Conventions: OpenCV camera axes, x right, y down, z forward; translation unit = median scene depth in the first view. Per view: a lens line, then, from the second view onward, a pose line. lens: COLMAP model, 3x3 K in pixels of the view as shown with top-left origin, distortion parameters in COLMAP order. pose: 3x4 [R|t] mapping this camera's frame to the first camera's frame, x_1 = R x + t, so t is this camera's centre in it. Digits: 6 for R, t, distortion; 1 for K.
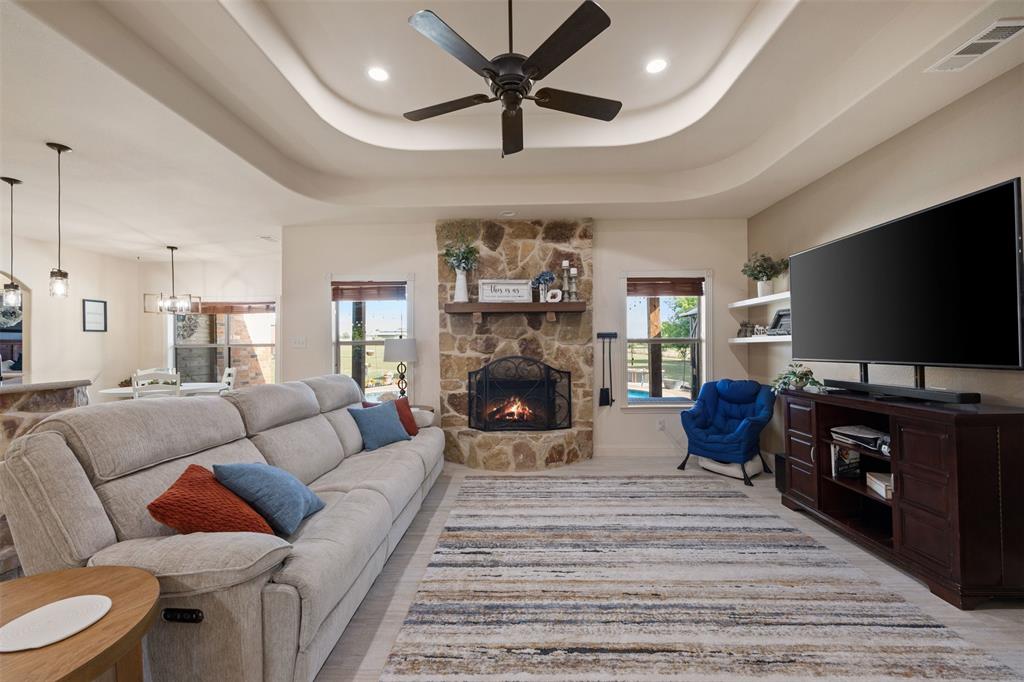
lens RADIAL K [[412.6, 0, 509.5], [0, 412.6, 342.4], [0, 0, 1]] dist [-0.001411, 0.001260]
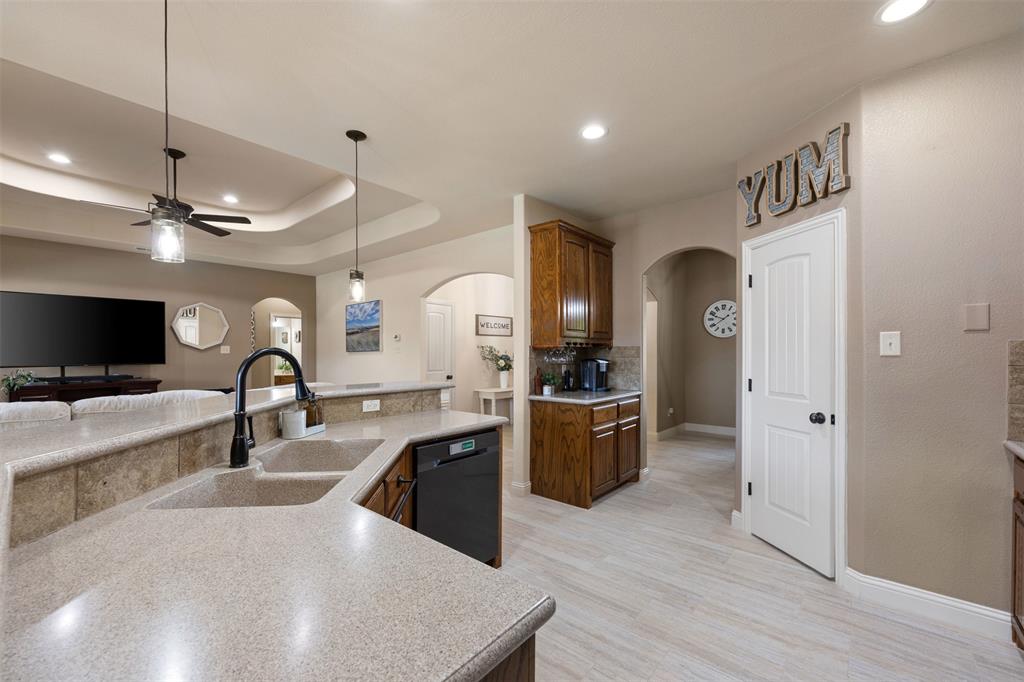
lens RADIAL K [[412.6, 0, 507.8], [0, 412.6, 350.8], [0, 0, 1]] dist [-0.001411, 0.001260]
pose [[-0.774704, 0.010106, 0.632243, -1.095052], [0.000682, 0.999885, -0.015146, 0.007361], [-0.632324, -0.011303, -0.774622, 0.710802]]
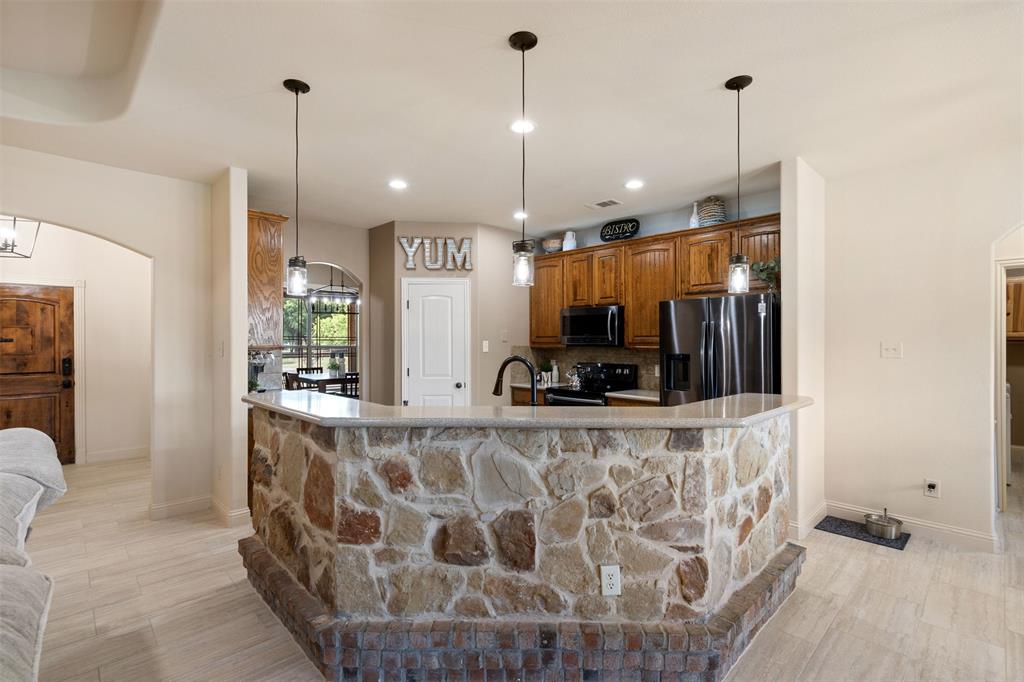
lens RADIAL K [[473.6, 0, 512.9], [0, 473.6, 341.9], [0, 0, 1]] dist [0.001106, 0.000215]
pose [[-0.699382, 0.007749, -0.714706, -0.361296], [0.013655, 0.999904, -0.002521, -0.014214], [0.714617, -0.011523, -0.699421, 0.940817]]
